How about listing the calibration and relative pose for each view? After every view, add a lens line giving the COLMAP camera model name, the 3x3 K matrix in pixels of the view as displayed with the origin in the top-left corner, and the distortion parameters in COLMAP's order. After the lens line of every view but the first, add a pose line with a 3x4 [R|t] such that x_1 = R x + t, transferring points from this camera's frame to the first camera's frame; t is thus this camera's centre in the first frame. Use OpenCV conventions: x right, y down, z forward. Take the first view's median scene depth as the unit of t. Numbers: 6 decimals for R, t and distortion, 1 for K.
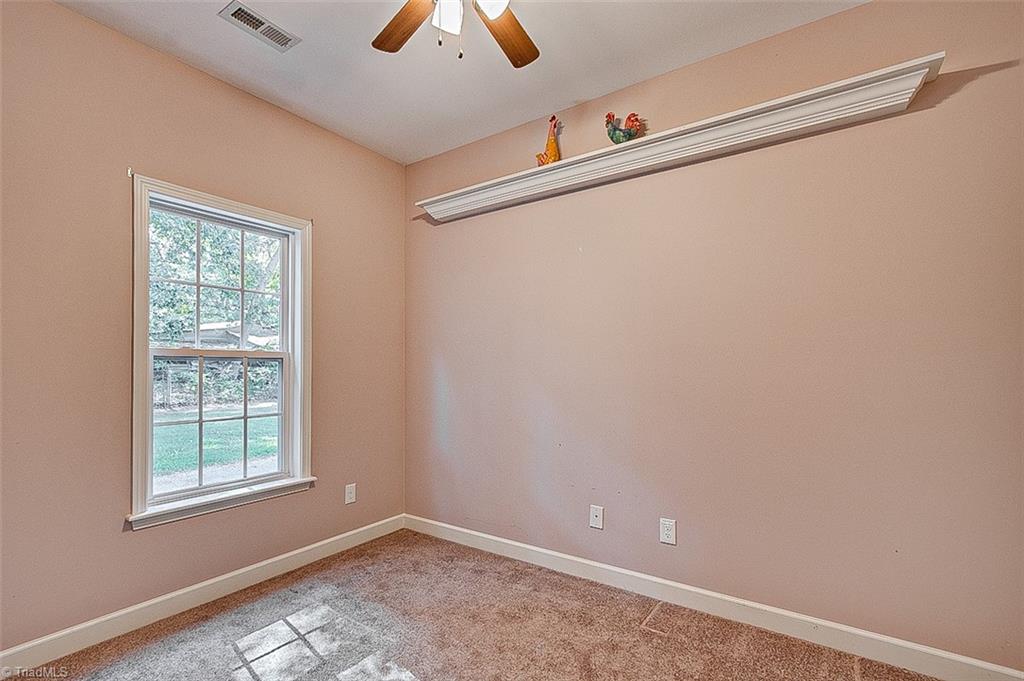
lens RADIAL K [[458.8, 0, 510.1], [0, 458.8, 368.4], [0, 0, 1]] dist [0.000008, 0.000013]
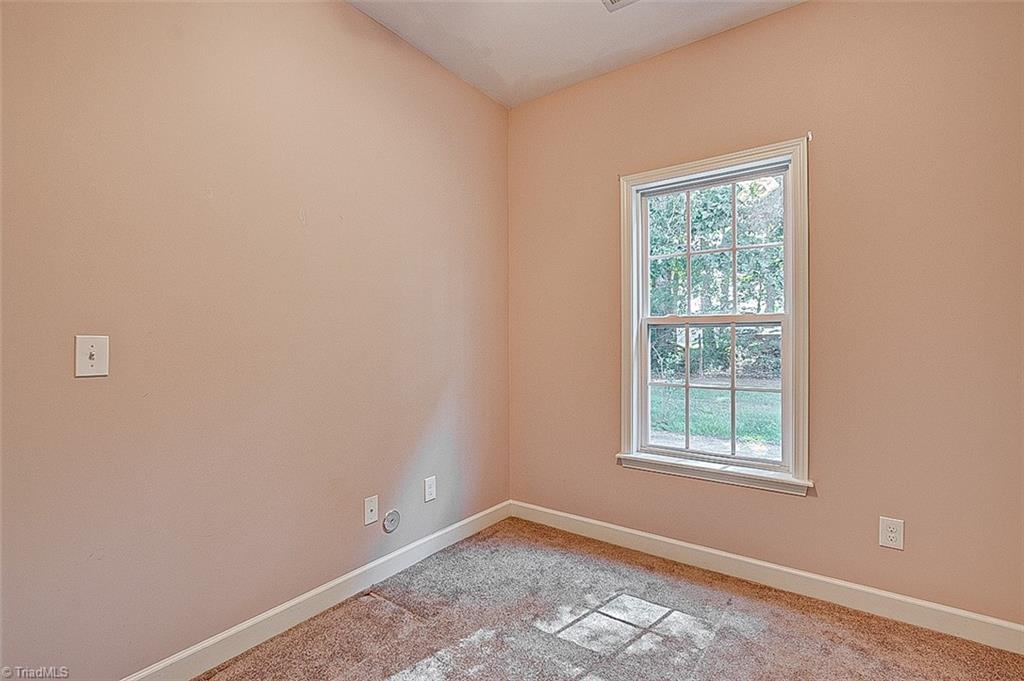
lens RADIAL K [[485.8, 0, 512.0], [0, 485.8, 340.5], [0, 0, 1]] dist [0.001458, 0.000410]
pose [[-0.044449, 0.003059, -0.999007, 0.413965], [0.005996, 0.999978, 0.002795, 0.006314], [0.998994, -0.005865, -0.044466, 0.627105]]
